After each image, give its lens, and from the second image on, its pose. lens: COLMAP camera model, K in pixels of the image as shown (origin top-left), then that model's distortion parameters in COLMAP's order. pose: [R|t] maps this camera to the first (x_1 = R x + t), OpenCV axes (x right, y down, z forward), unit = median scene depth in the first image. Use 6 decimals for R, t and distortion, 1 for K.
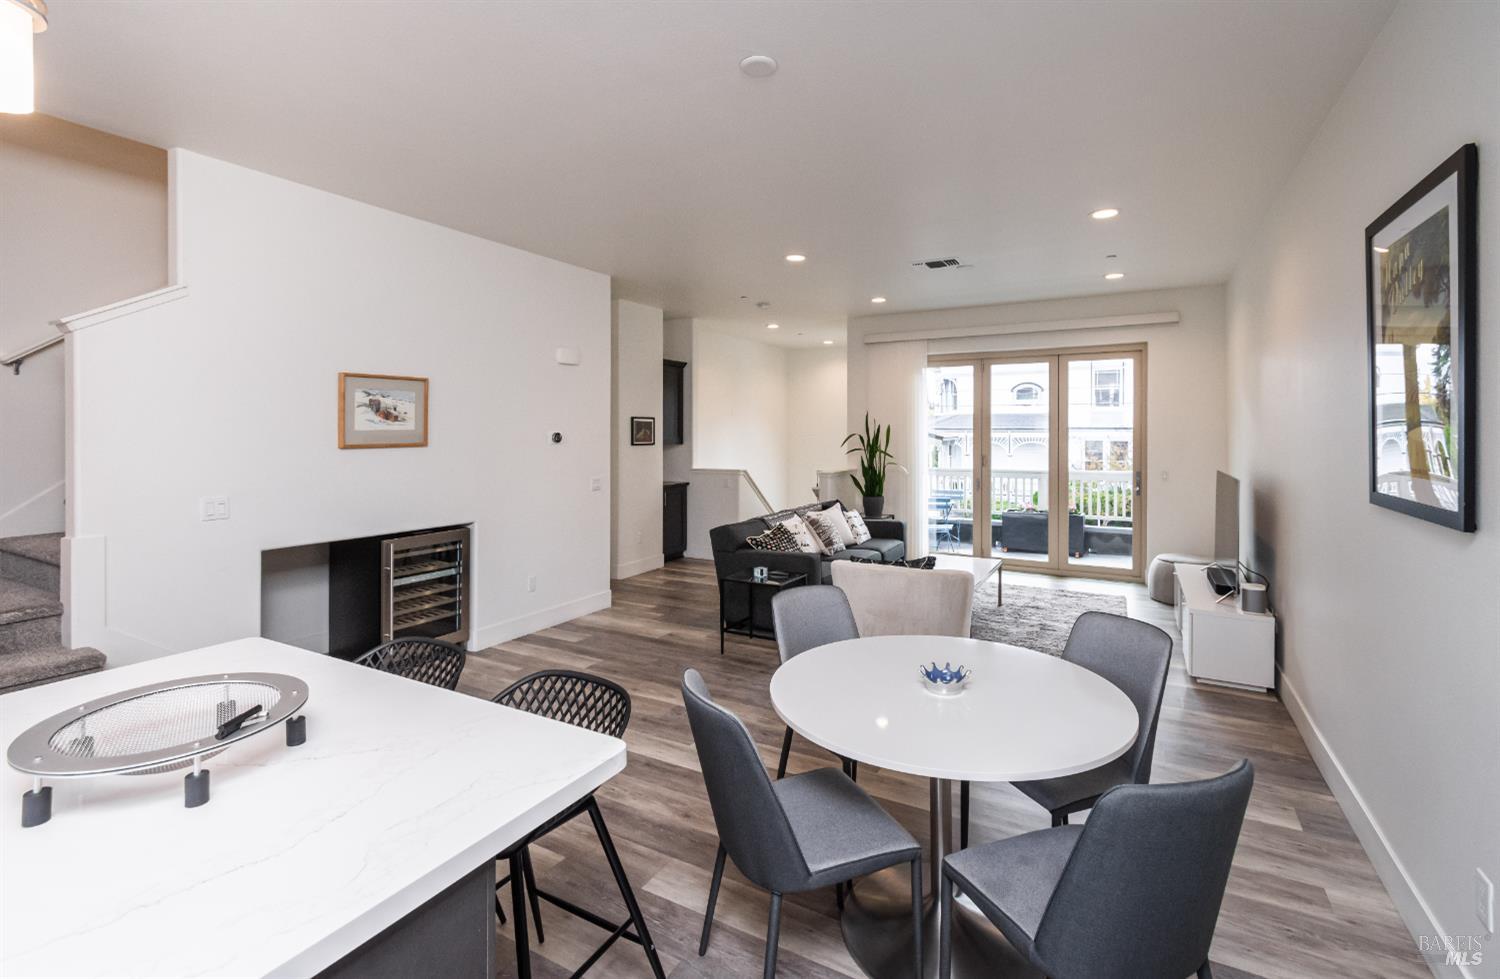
lens RADIAL K [[669.6, 0, 761.4], [0, 669.6, 435.3], [0, 0, 1]] dist [0.000755, 0.000459]
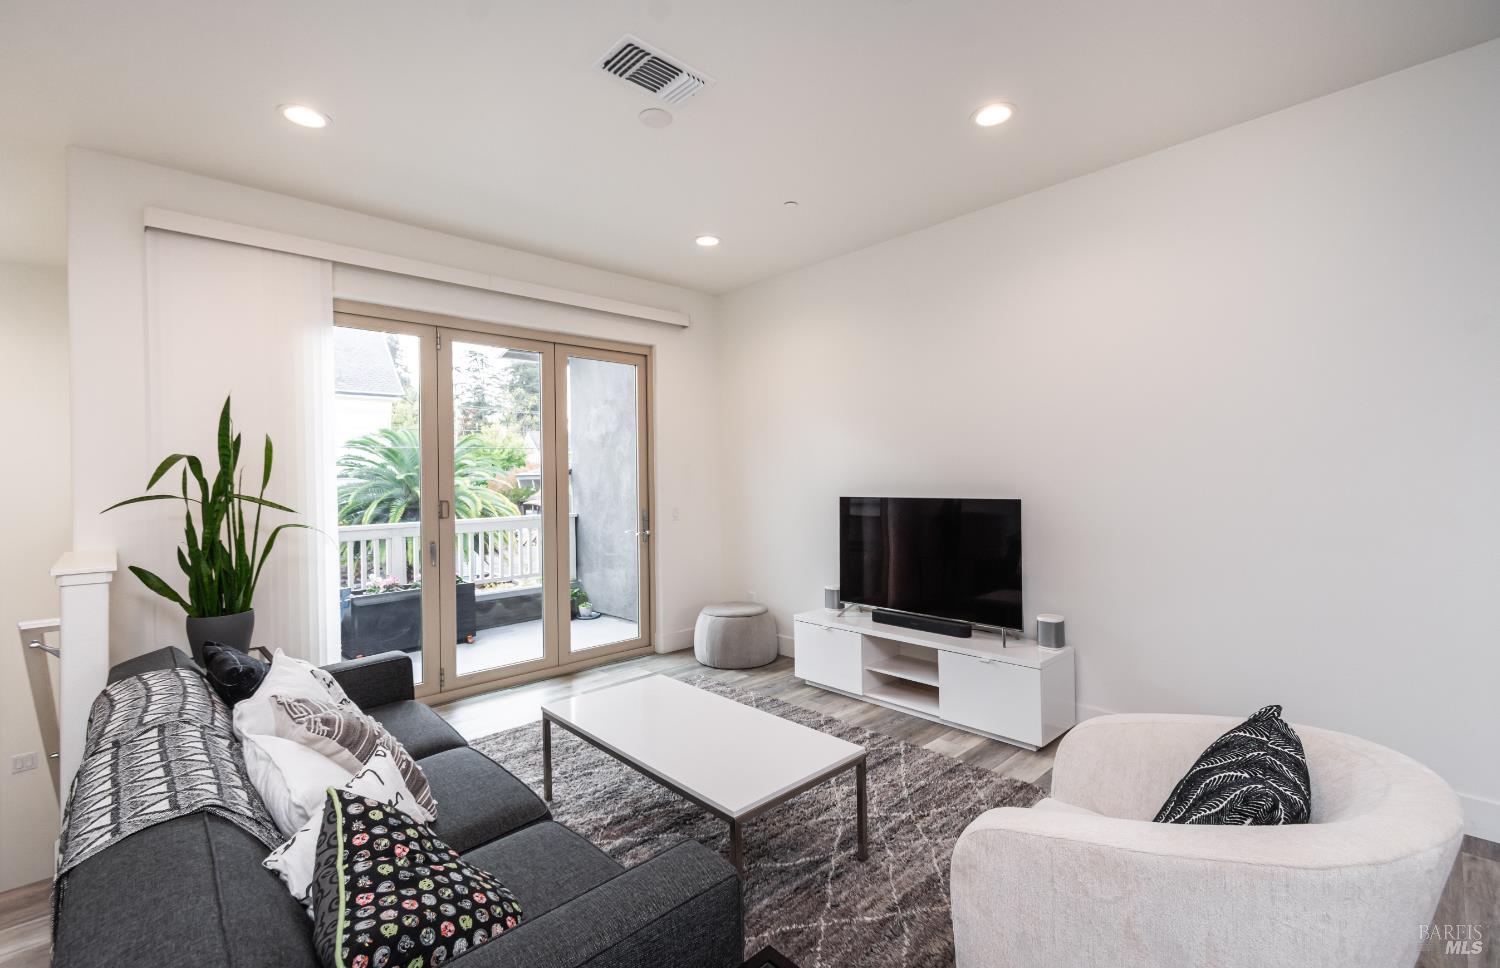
lens RADIAL K [[648.7, 0, 751.0], [0, 648.7, 475.8], [0, 0, 1]] dist [0.002364, -0.000791]
pose [[0.299373, -0.002347, 0.954133, -0.124354], [0.020985, 0.999771, -0.004126, 0.020578], [-0.953906, 0.021257, 0.299353, 0.674389]]
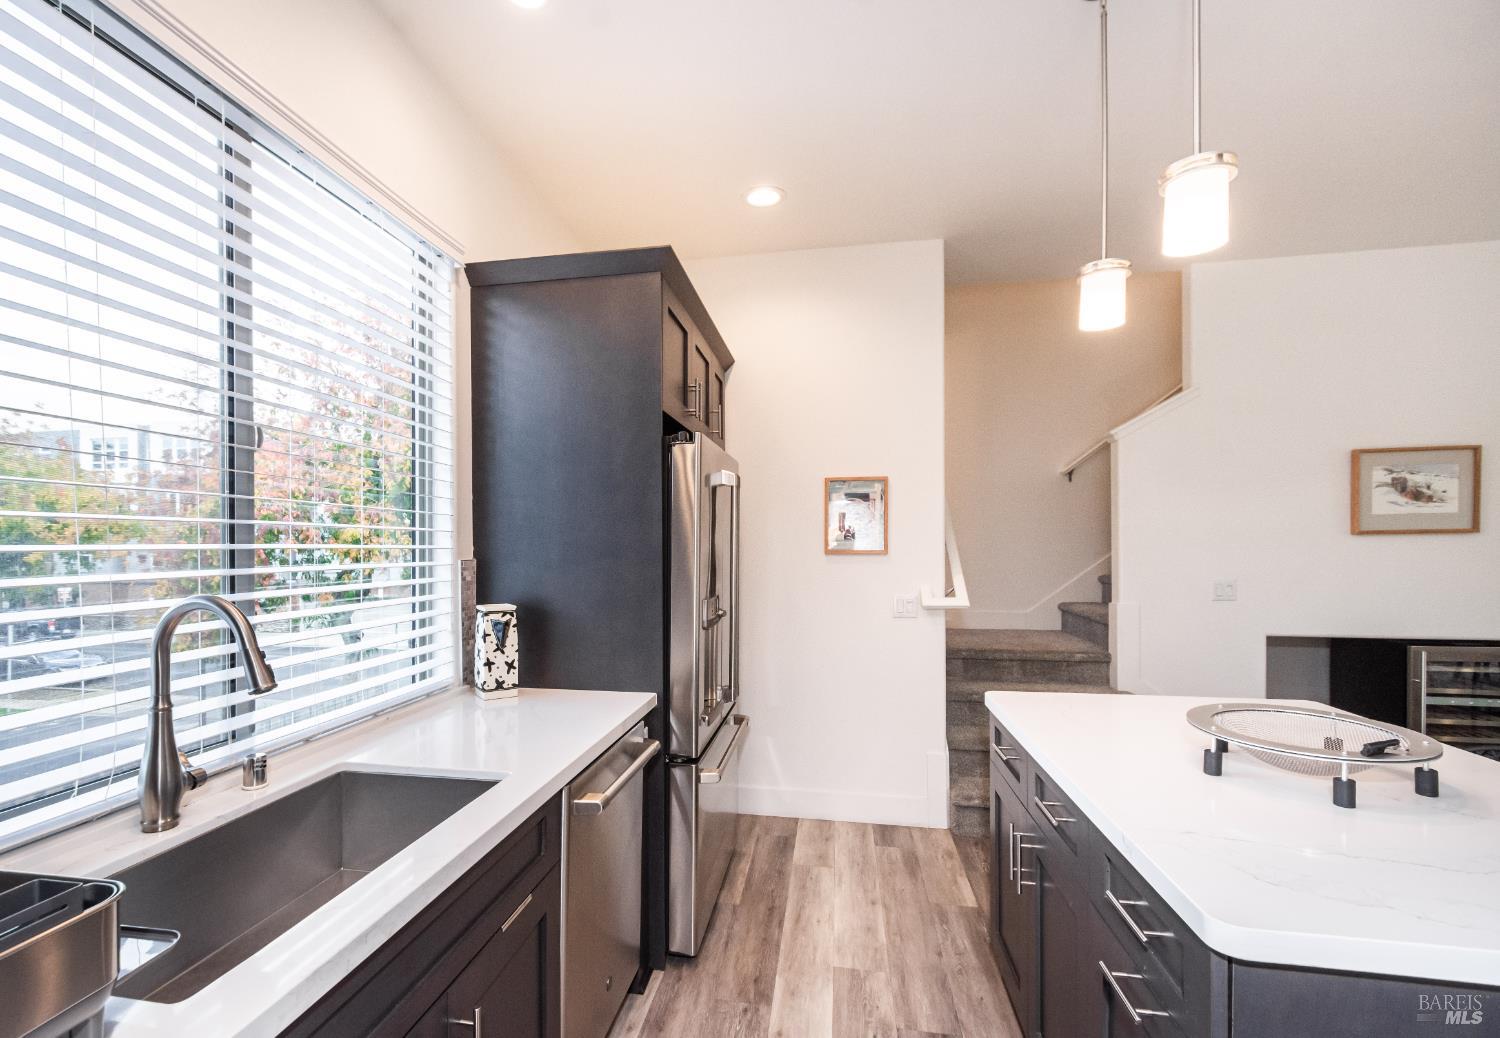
lens RADIAL K [[691.1, 0, 708.2], [0, 691.1, 547.2], [0, 0, 1]] dist [0.003307, -0.000324]
pose [[0.315998, -0.001332, -0.948759, -0.013912], [0.003845, 0.999993, -0.000124, 0.019906], [0.948752, -0.003609, 0.316001, -0.066746]]
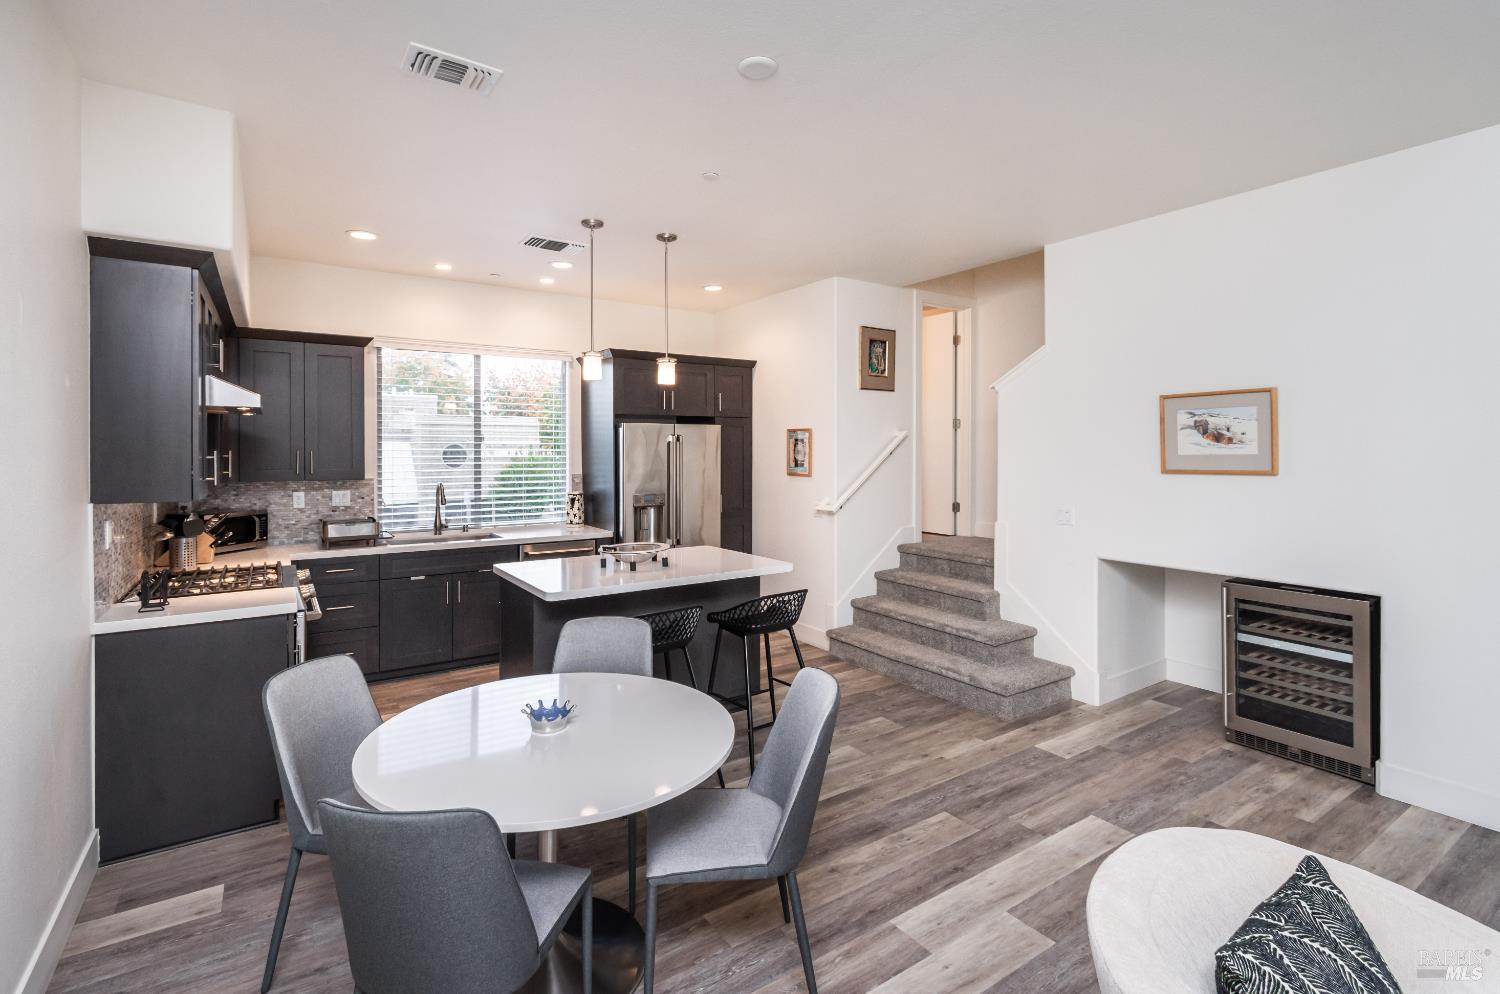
lens RADIAL K [[681.2, 0, 723.2], [0, 681.2, 458.3], [0, 0, 1]] dist [0.004545, -0.000479]
pose [[-0.459414, 0.008147, -0.888185, 0.330695], [-0.003922, 0.999930, 0.011201, -0.006430], [0.888214, 0.008629, -0.459349, 0.536920]]
